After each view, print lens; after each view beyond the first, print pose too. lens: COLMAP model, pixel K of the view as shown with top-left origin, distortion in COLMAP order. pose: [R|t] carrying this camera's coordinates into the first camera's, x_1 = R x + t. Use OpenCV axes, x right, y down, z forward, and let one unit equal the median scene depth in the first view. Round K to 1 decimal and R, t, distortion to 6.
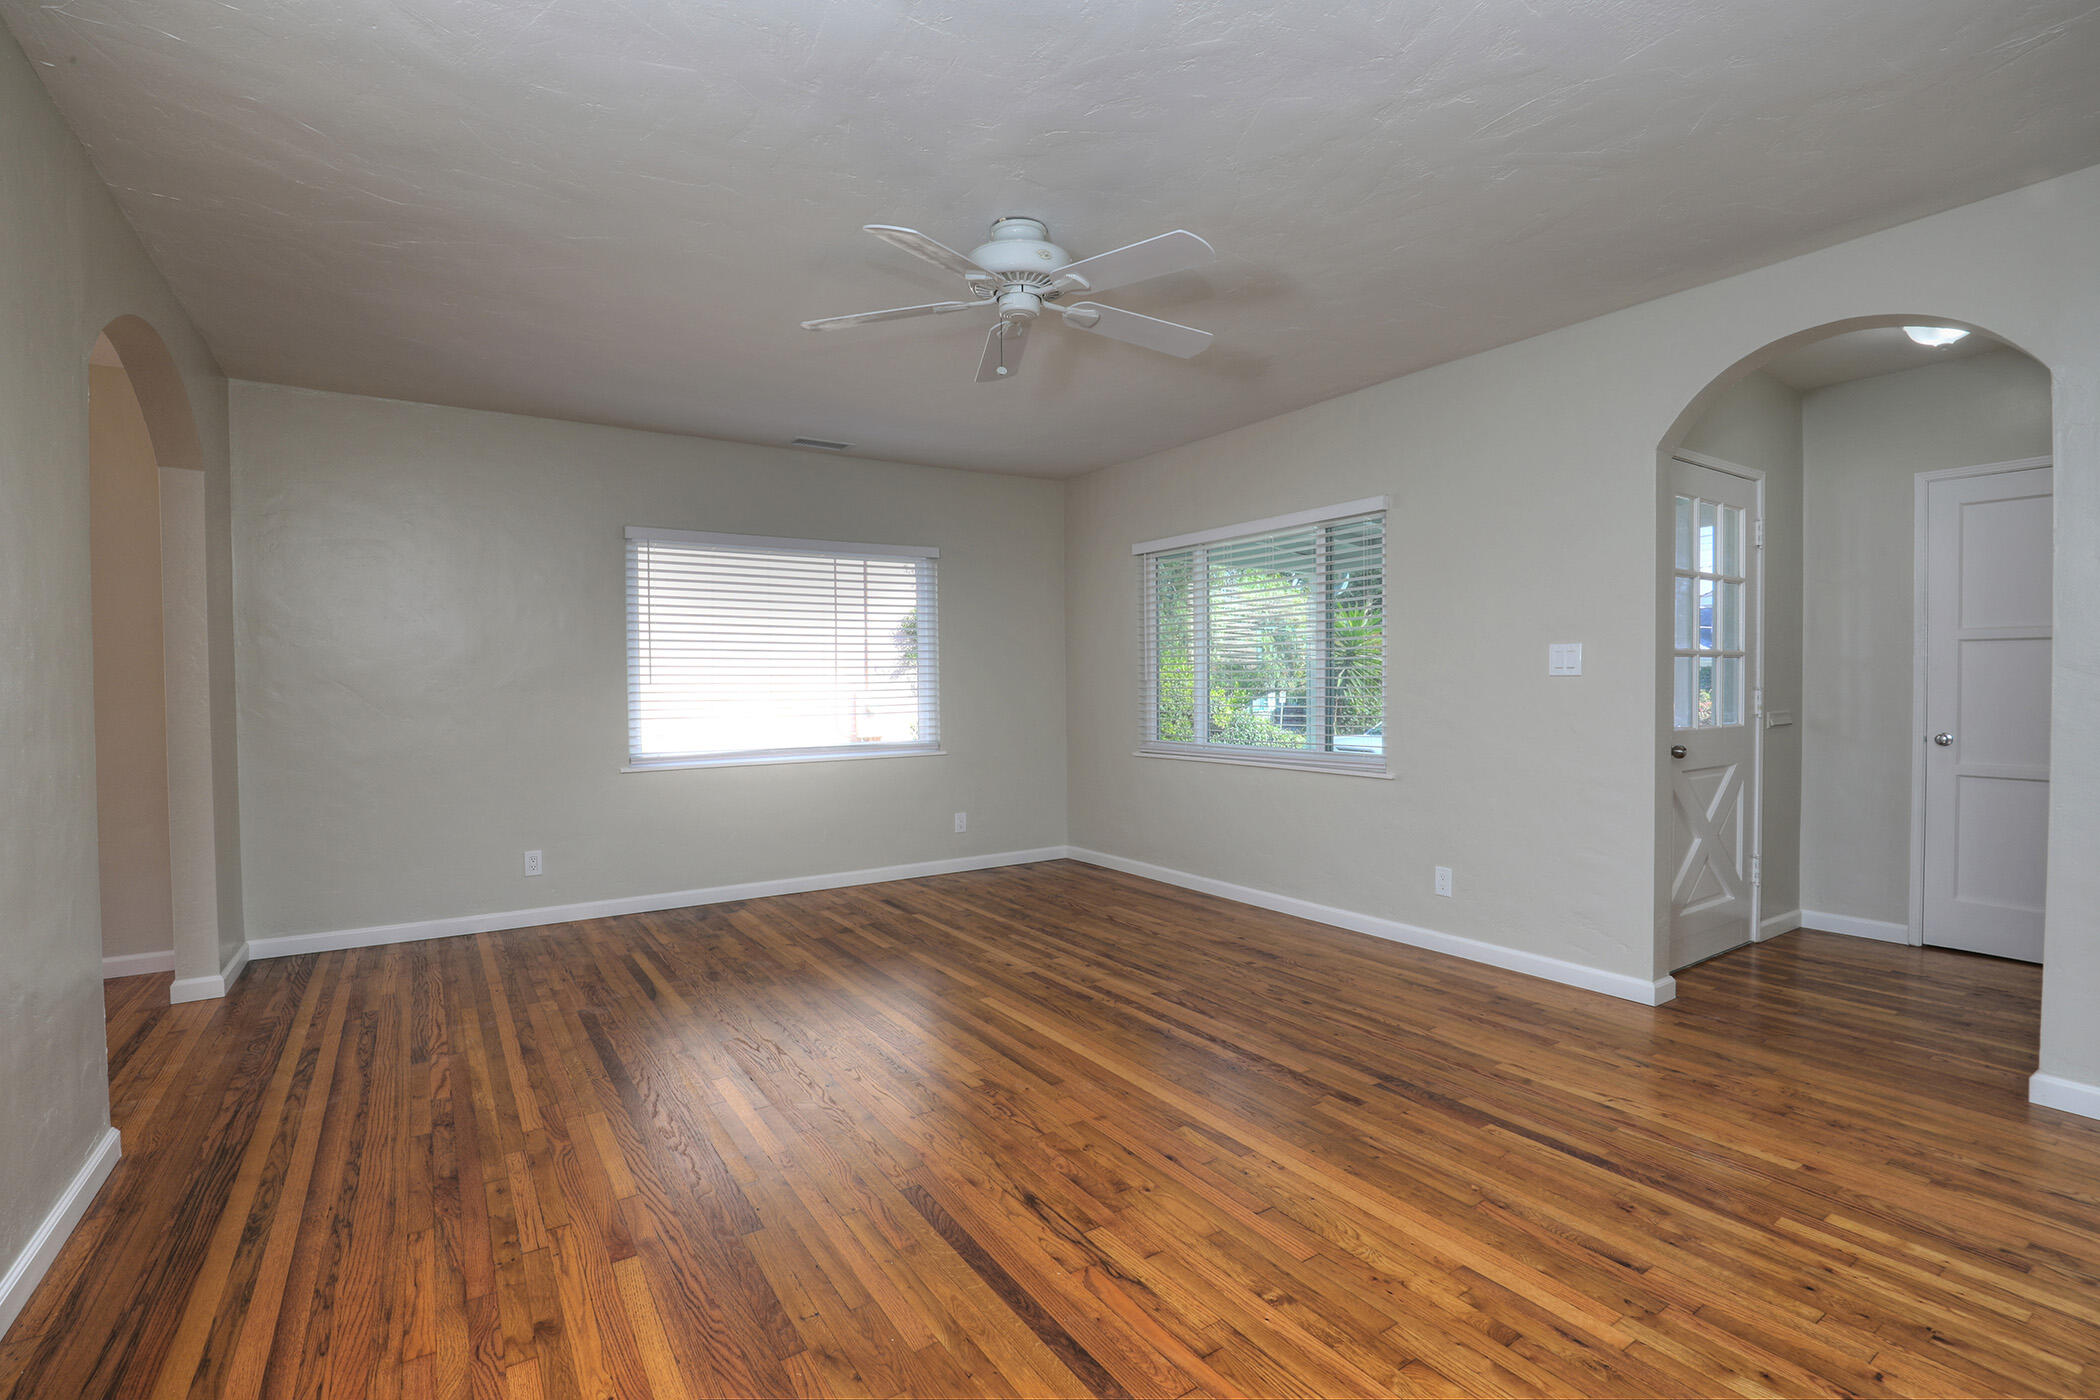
lens RADIAL K [[987.1, 0, 1058.5], [0, 987.1, 702.2], [0, 0, 1]] dist [-0.035385, 0.005537]
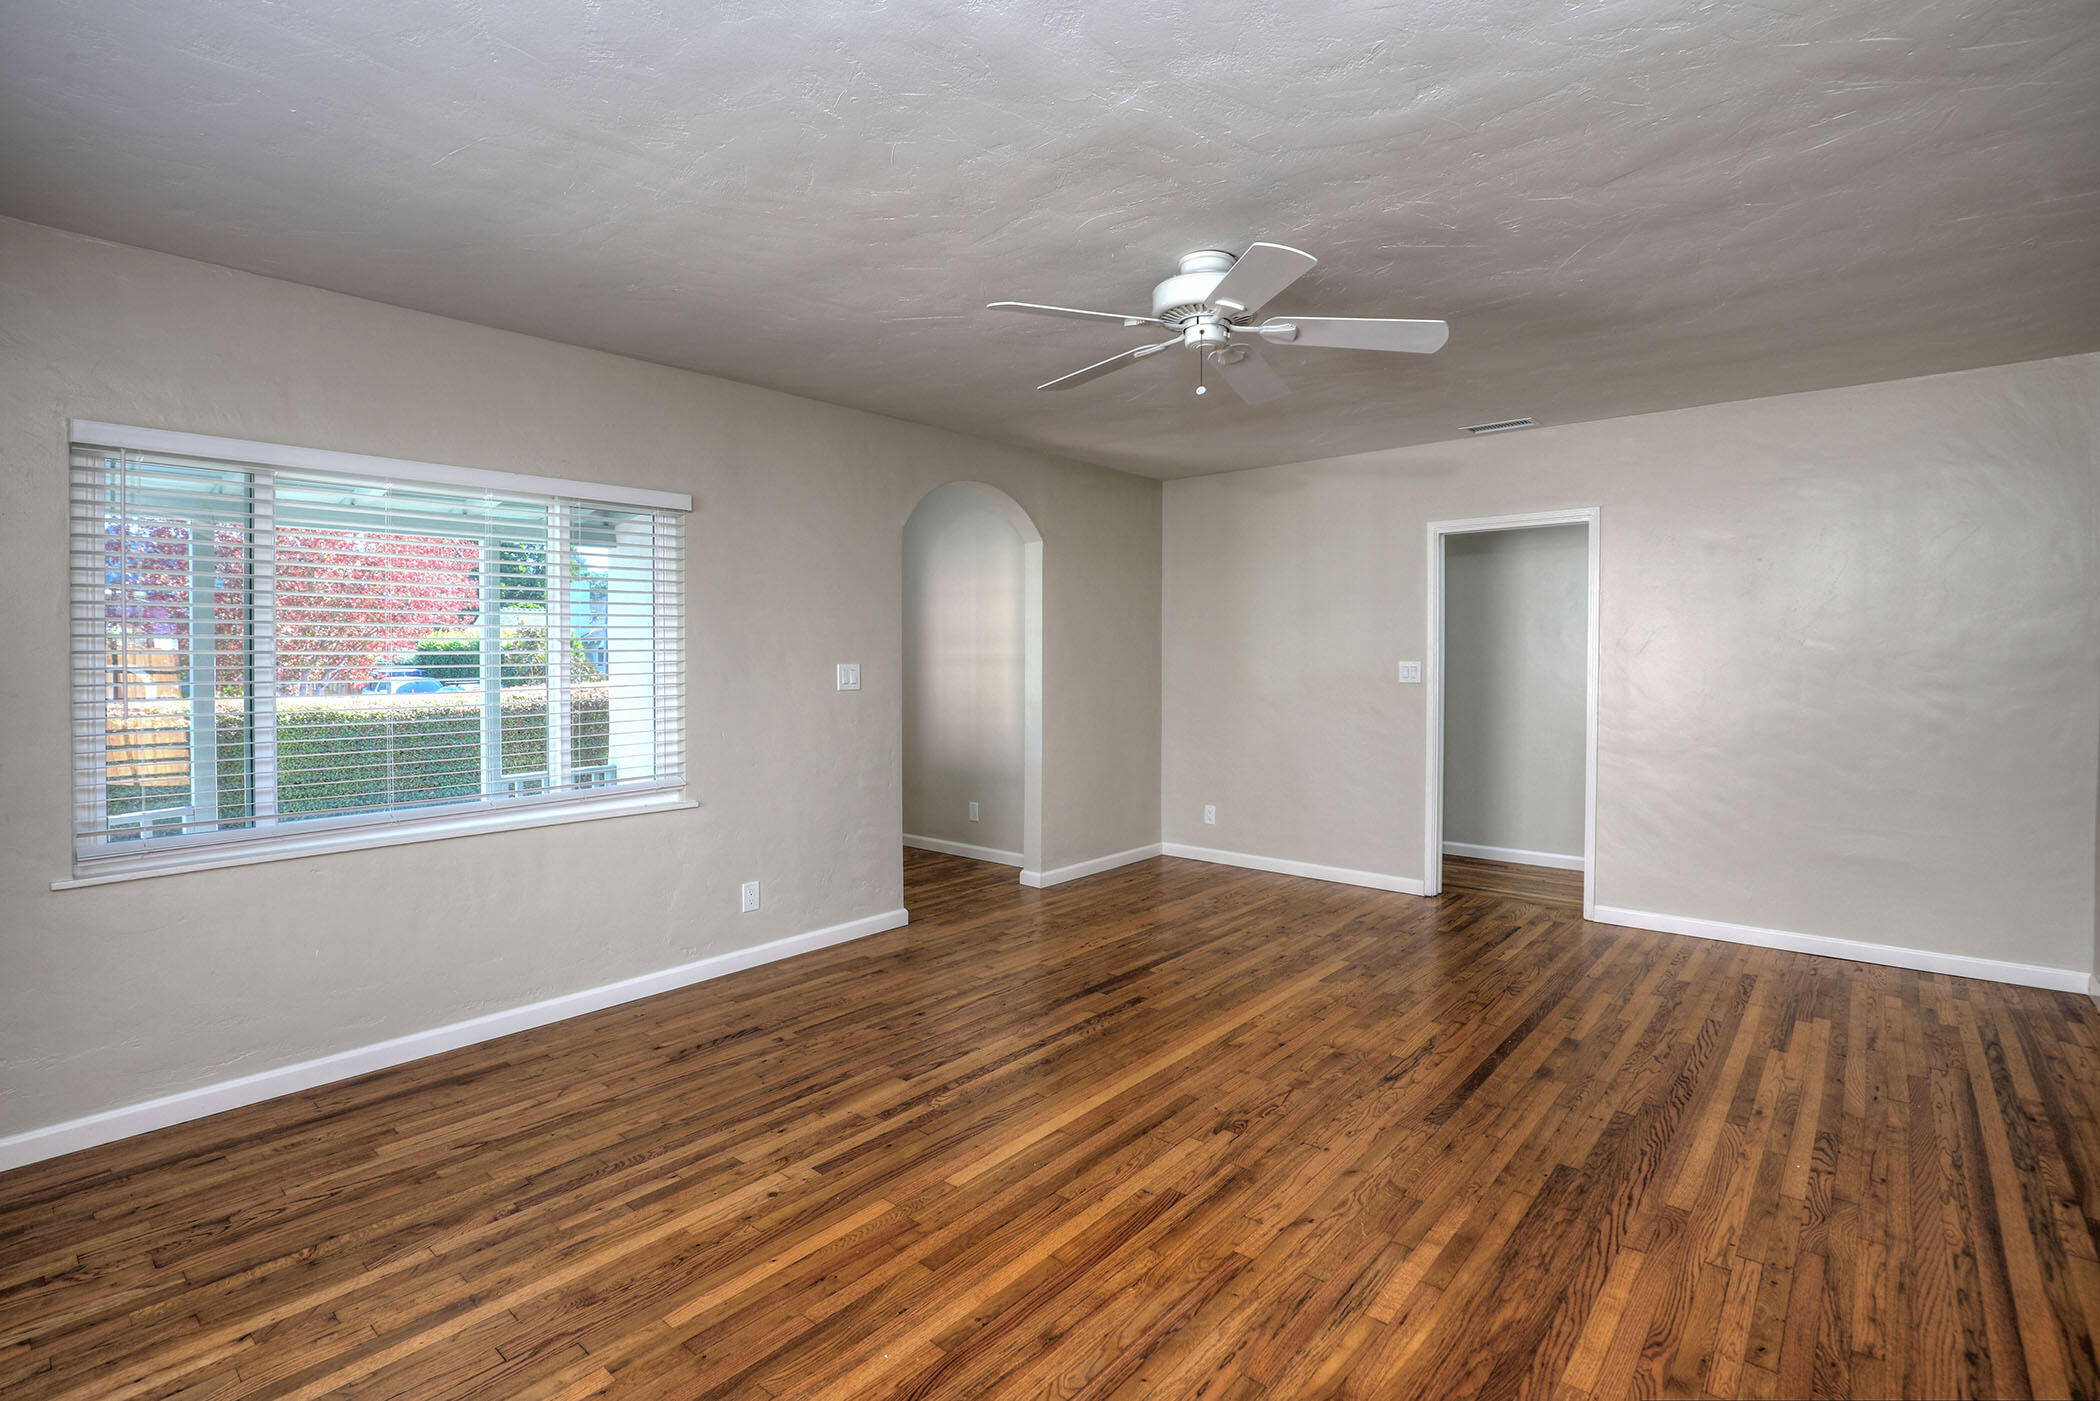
lens RADIAL K [[987.1, 0, 1039.1], [0, 987.1, 682.0], [0, 0, 1]] dist [-0.035385, 0.005537]
pose [[-0.274597, -0.015481, 0.961435, -0.775756], [0.028563, 0.999298, 0.024249, -0.061511], [-0.961135, 0.034121, -0.273962, 1.178489]]
